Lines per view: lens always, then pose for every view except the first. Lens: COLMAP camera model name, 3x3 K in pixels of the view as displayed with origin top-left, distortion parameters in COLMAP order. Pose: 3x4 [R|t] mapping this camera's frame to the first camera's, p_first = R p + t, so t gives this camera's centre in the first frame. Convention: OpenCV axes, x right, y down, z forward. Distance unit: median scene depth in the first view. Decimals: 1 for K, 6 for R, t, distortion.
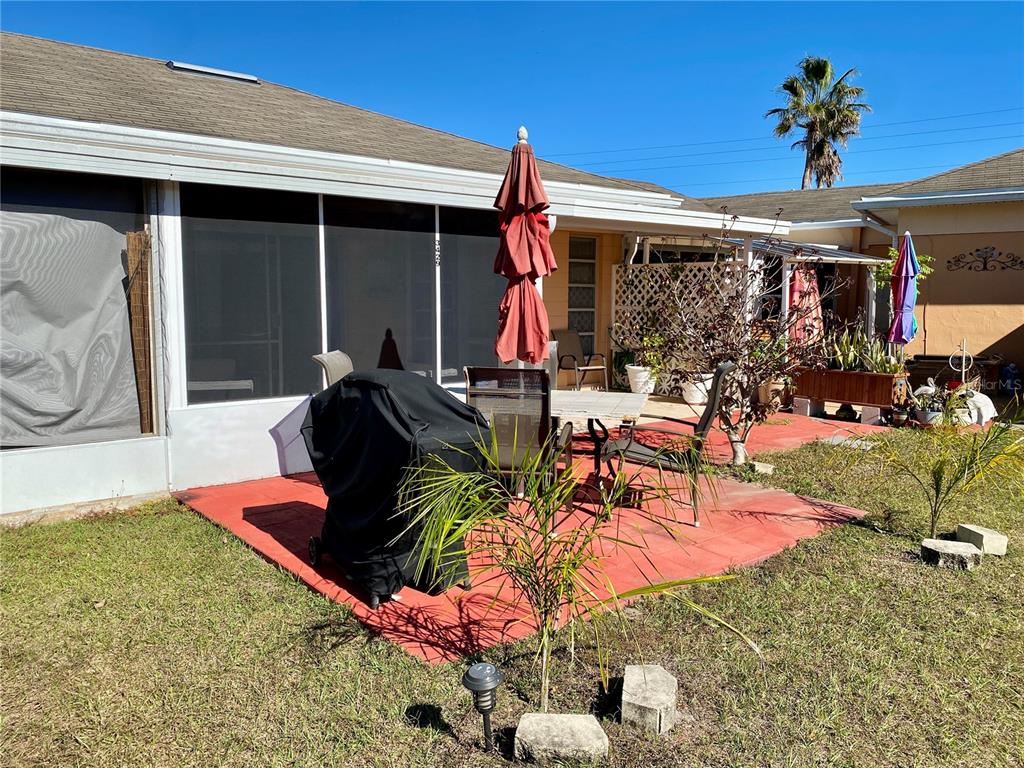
lens RADIAL K [[779.9, 0, 511.7], [0, 779.9, 383.2], [0, 0, 1]] dist [-0.016029, -0.004231]
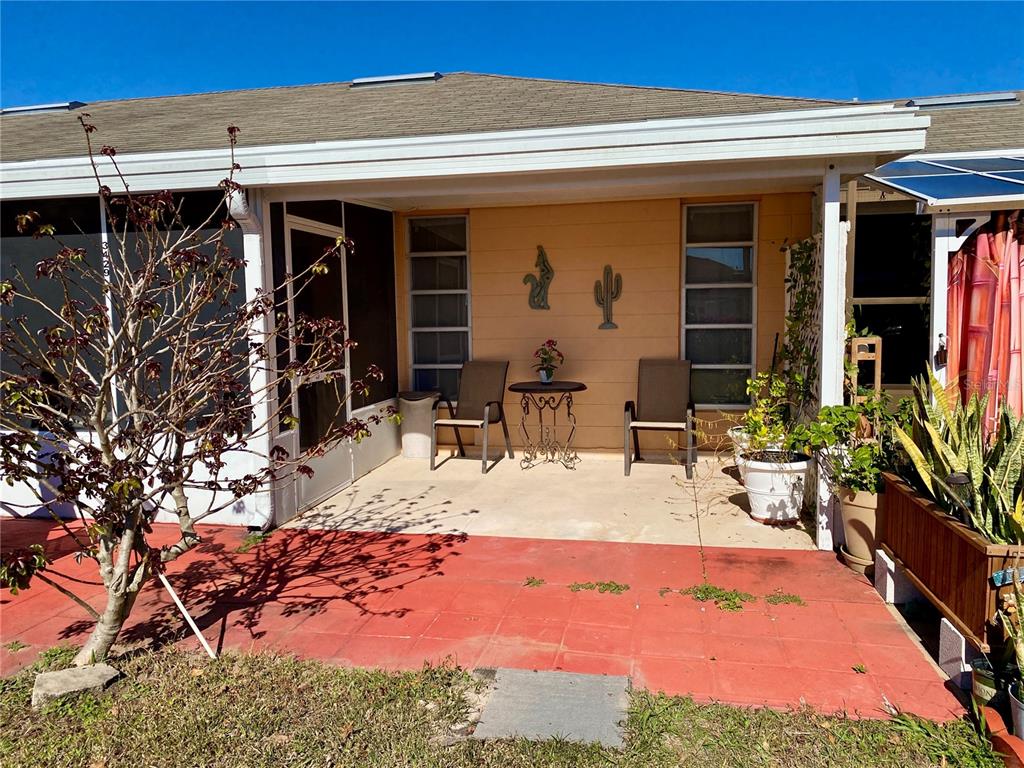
lens RADIAL K [[779.9, 0, 510.7], [0, 779.9, 386.5], [0, 0, 1]] dist [-0.016029, -0.004231]
pose [[0.642611, 0.061153, -0.763748, 0.552735], [-0.068360, 0.997410, 0.022345, -0.061303], [0.763137, 0.037851, 0.645127, 0.589585]]
